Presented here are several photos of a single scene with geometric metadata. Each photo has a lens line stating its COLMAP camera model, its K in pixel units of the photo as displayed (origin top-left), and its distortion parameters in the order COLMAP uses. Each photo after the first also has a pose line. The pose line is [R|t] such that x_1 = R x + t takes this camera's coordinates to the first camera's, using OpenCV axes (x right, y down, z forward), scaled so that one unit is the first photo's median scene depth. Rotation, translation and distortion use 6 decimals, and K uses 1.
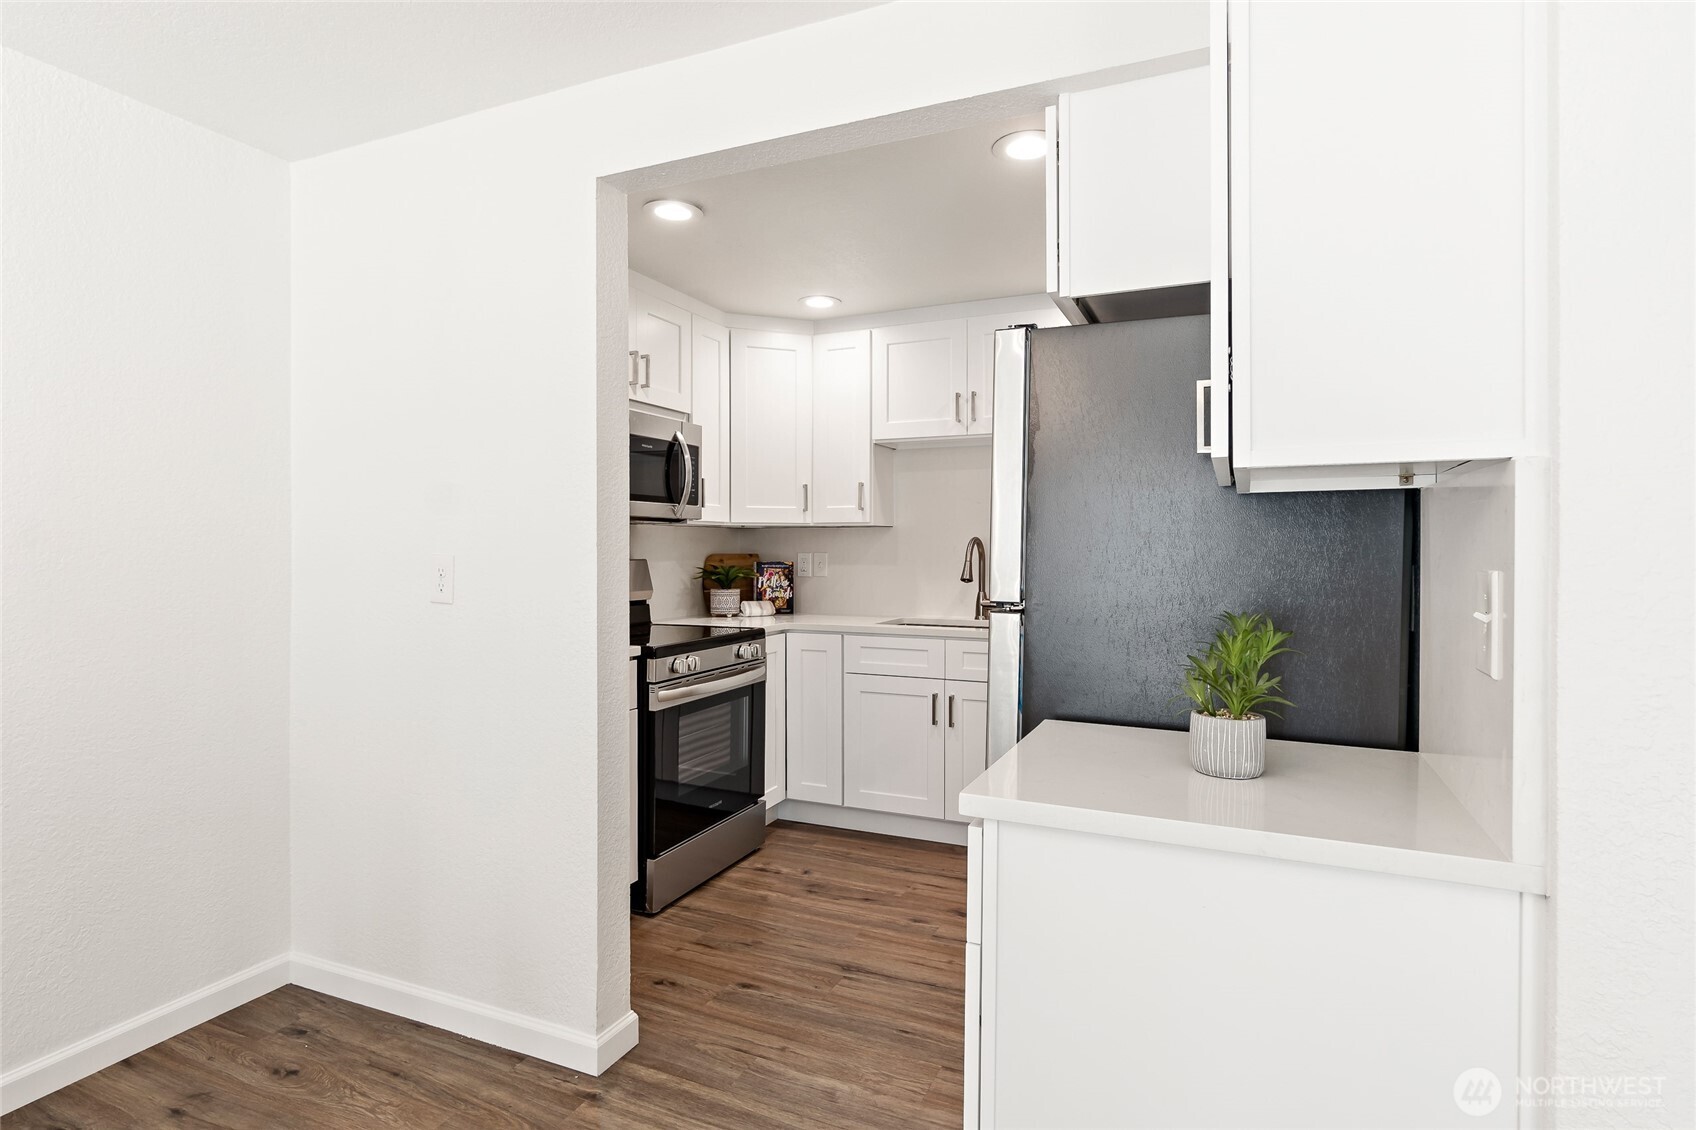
lens RADIAL K [[863.3, 0, 846.1], [0, 863.3, 561.6], [0, 0, 1]] dist [-0.003079, -0.000126]
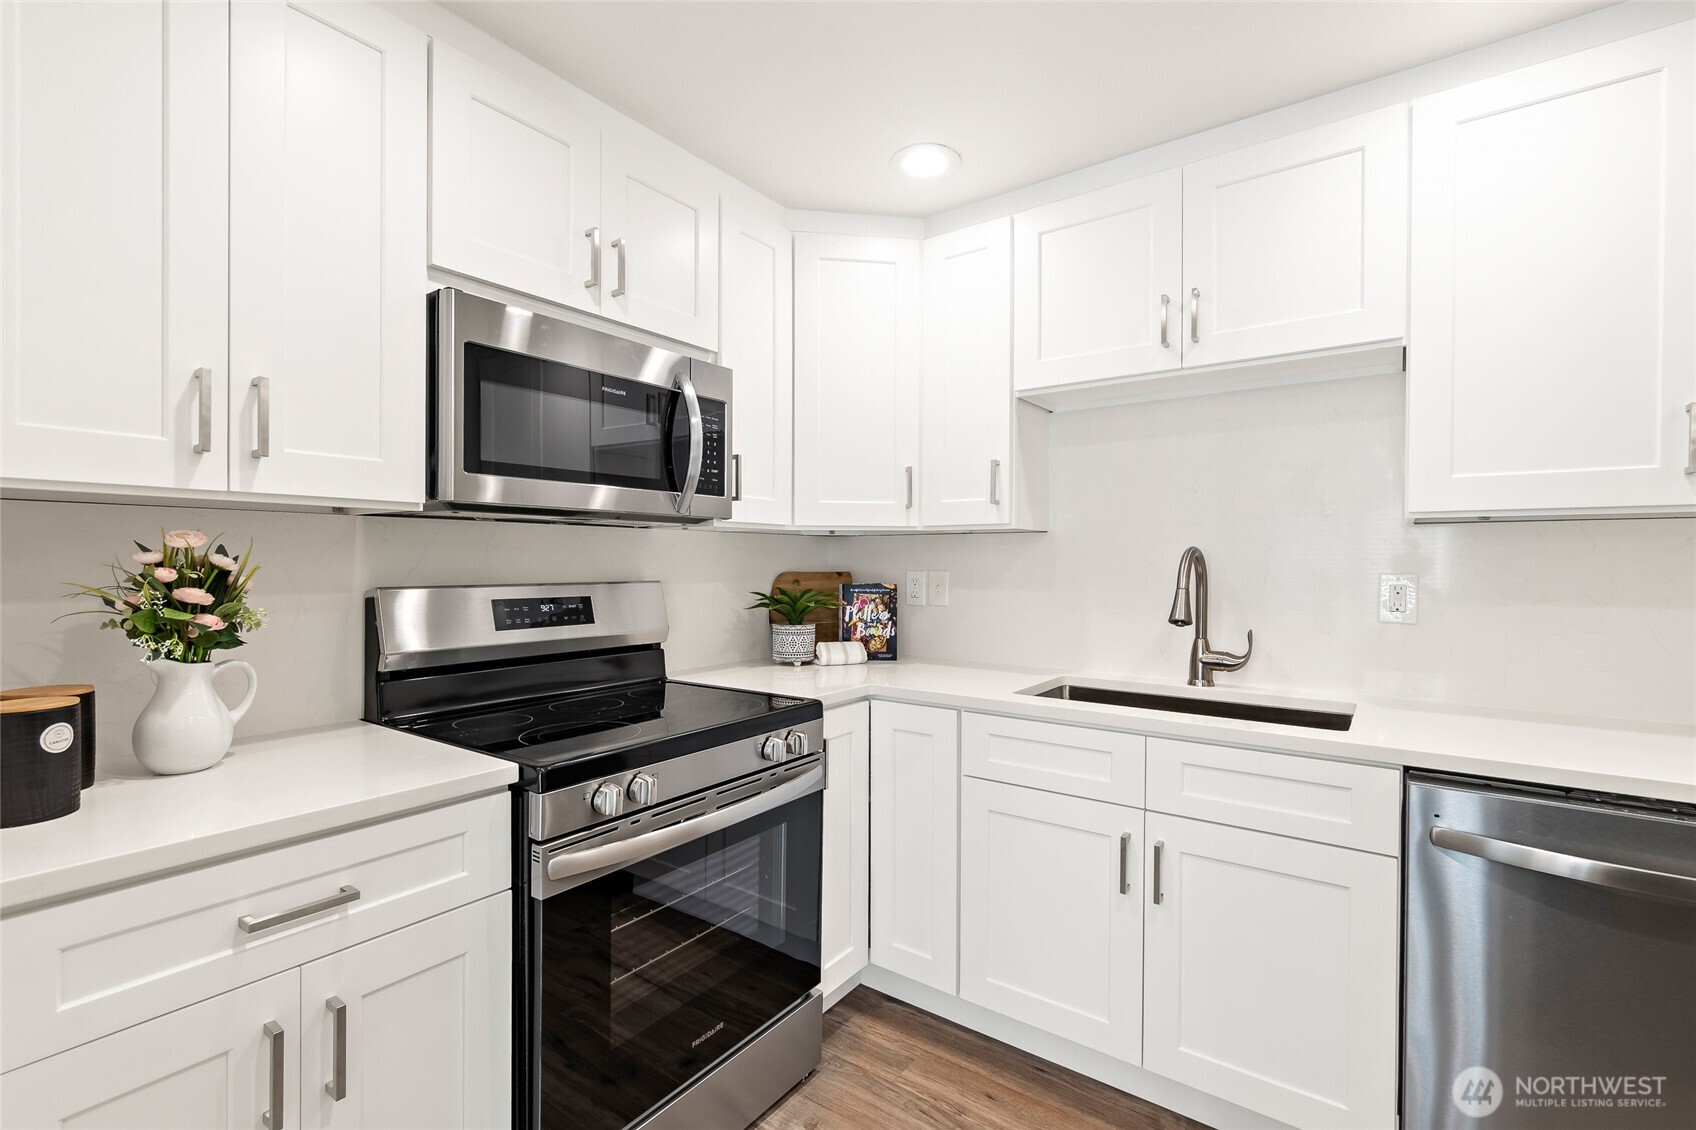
lens RADIAL K [[747.6, 0, 848.6], [0, 747.6, 571.5], [0, 0, 1]] dist [-0.003417, 0.000249]
pose [[0.978599, 0.005288, -0.205710, 0.027616], [-0.005684, 0.999983, -0.001335, -0.010548], [0.205699, 0.002476, 0.978612, 0.491022]]
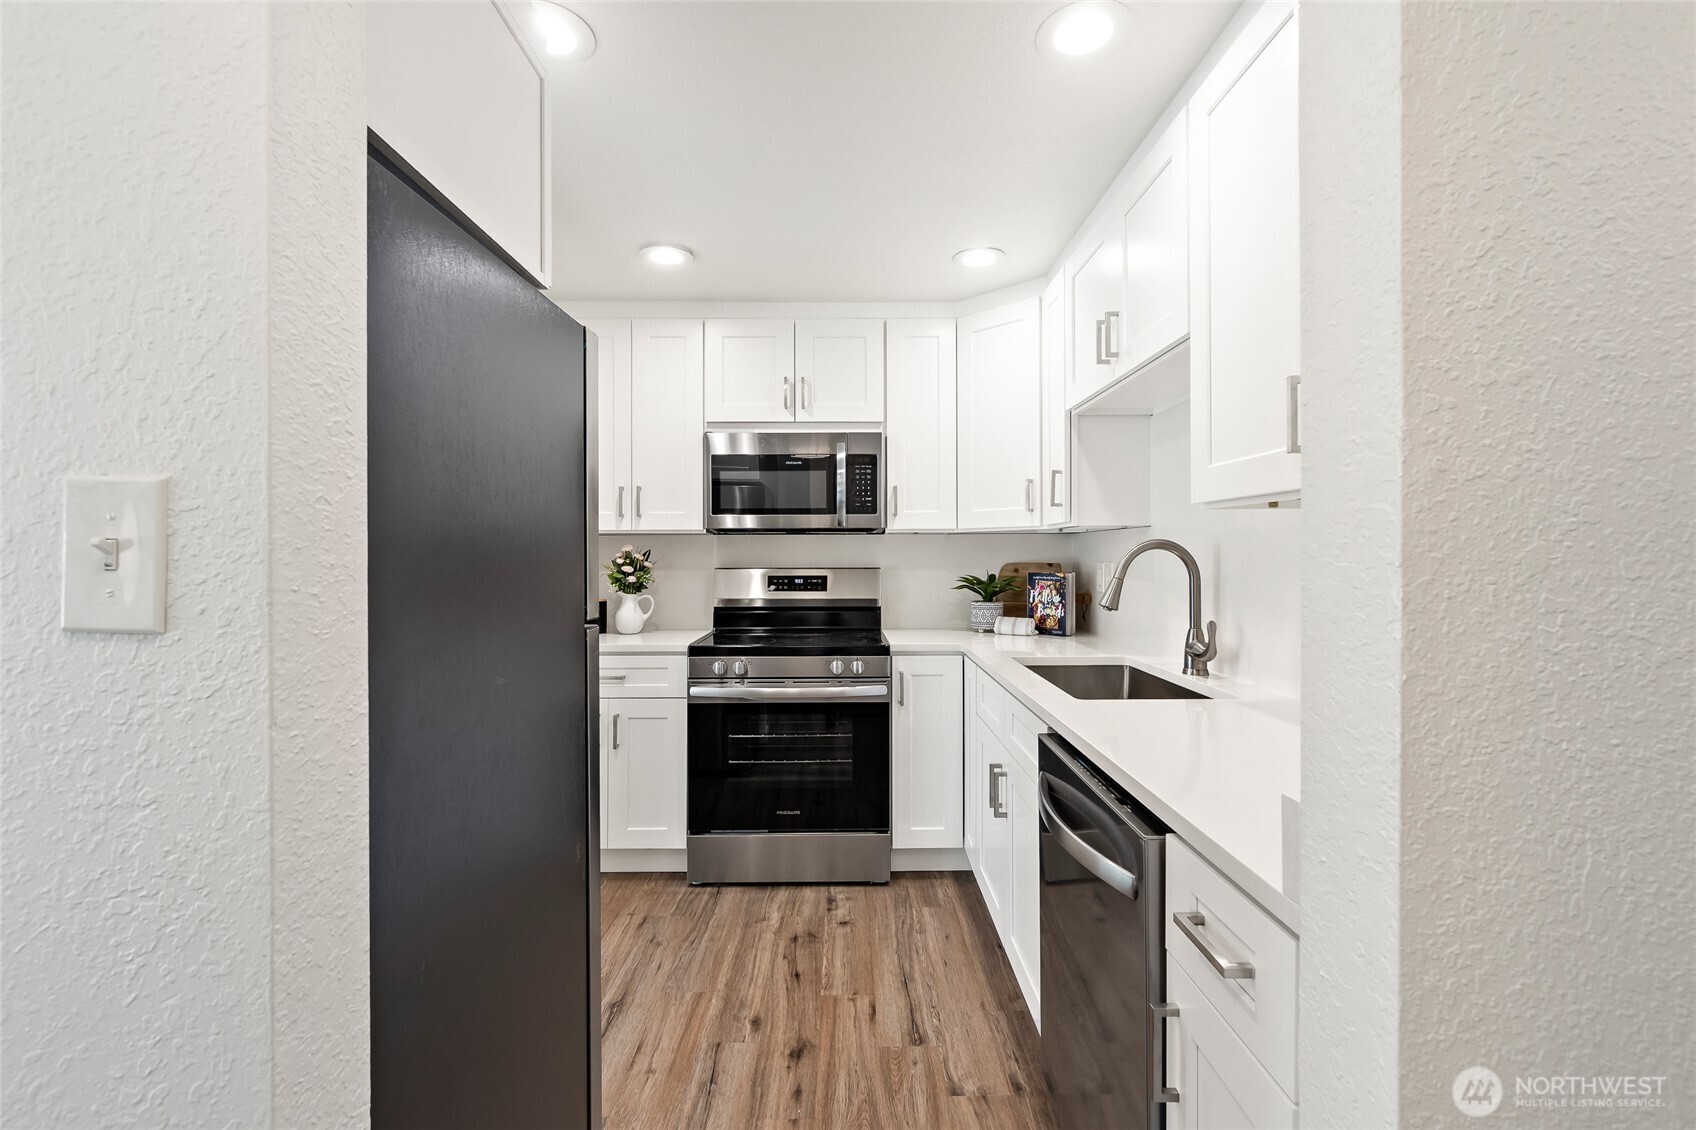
lens RADIAL K [[747.6, 0, 855.4], [0, 747.6, 560.3], [0, 0, 1]] dist [-0.003417, 0.000249]
pose [[0.421336, 0.007107, -0.906877, 0.591575], [-0.010456, 0.999941, 0.002978, -0.014608], [0.906844, 0.008228, 0.421385, 0.619082]]
